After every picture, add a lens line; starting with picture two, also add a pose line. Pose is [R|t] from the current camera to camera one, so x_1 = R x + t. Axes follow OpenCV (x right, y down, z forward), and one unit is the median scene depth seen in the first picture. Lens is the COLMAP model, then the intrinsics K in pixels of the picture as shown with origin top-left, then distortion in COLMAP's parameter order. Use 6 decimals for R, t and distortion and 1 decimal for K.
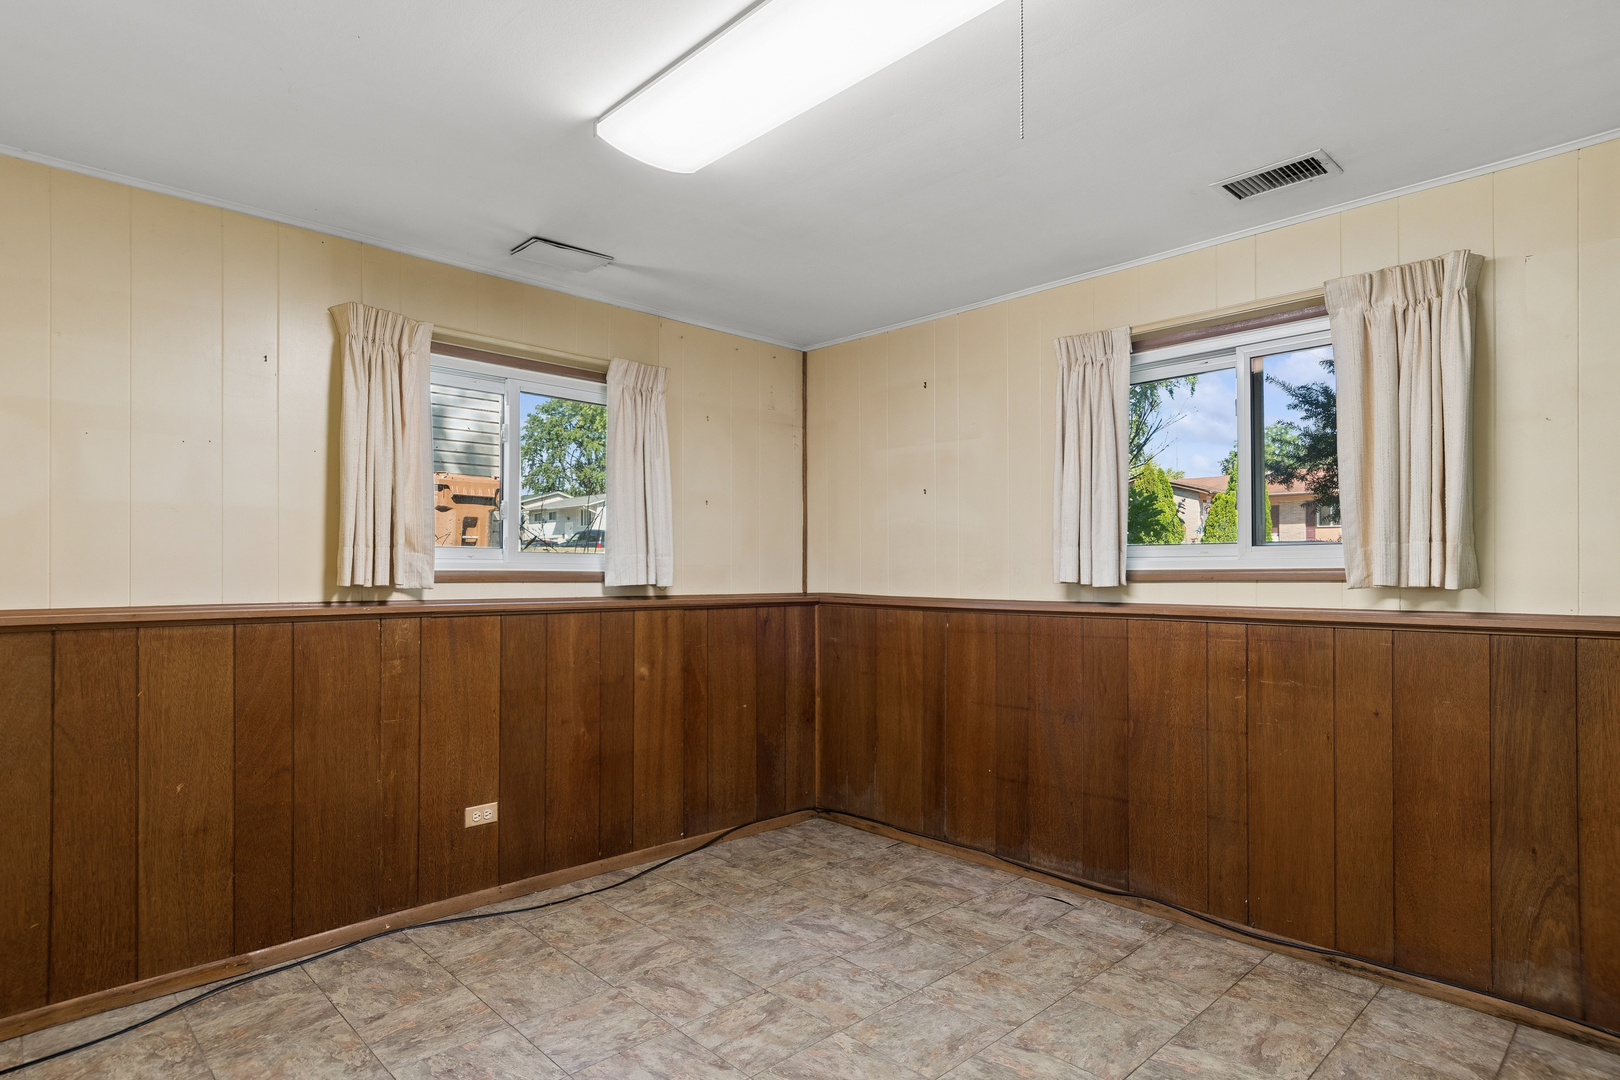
lens RADIAL K [[862.5, 0, 823.8], [0, 862.5, 565.2], [0, 0, 1]] dist [0.002989, -0.003229]
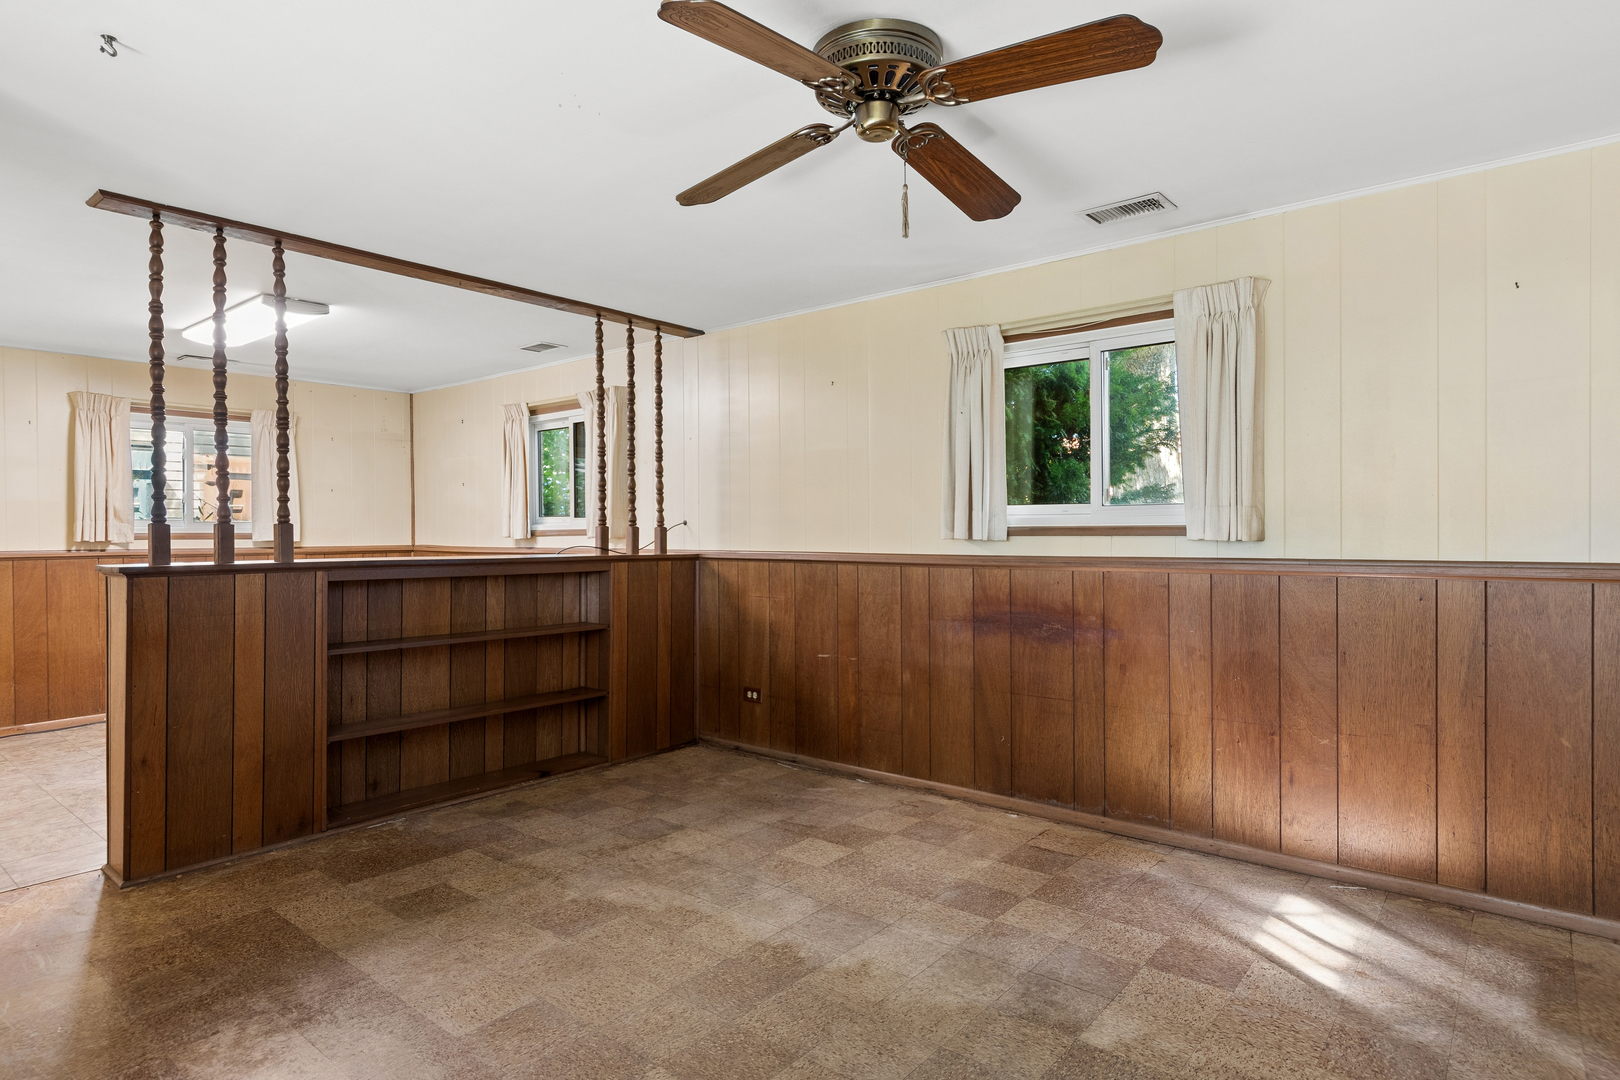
lens RADIAL K [[862.5, 0, 794.7], [0, 862.5, 537.0], [0, 0, 1]] dist [0.002989, -0.003229]
pose [[0.993904, -0.006896, 0.110034, 0.767919], [0.005216, 0.999866, 0.015548, -0.006753], [-0.110126, -0.014879, 0.993806, -1.013553]]
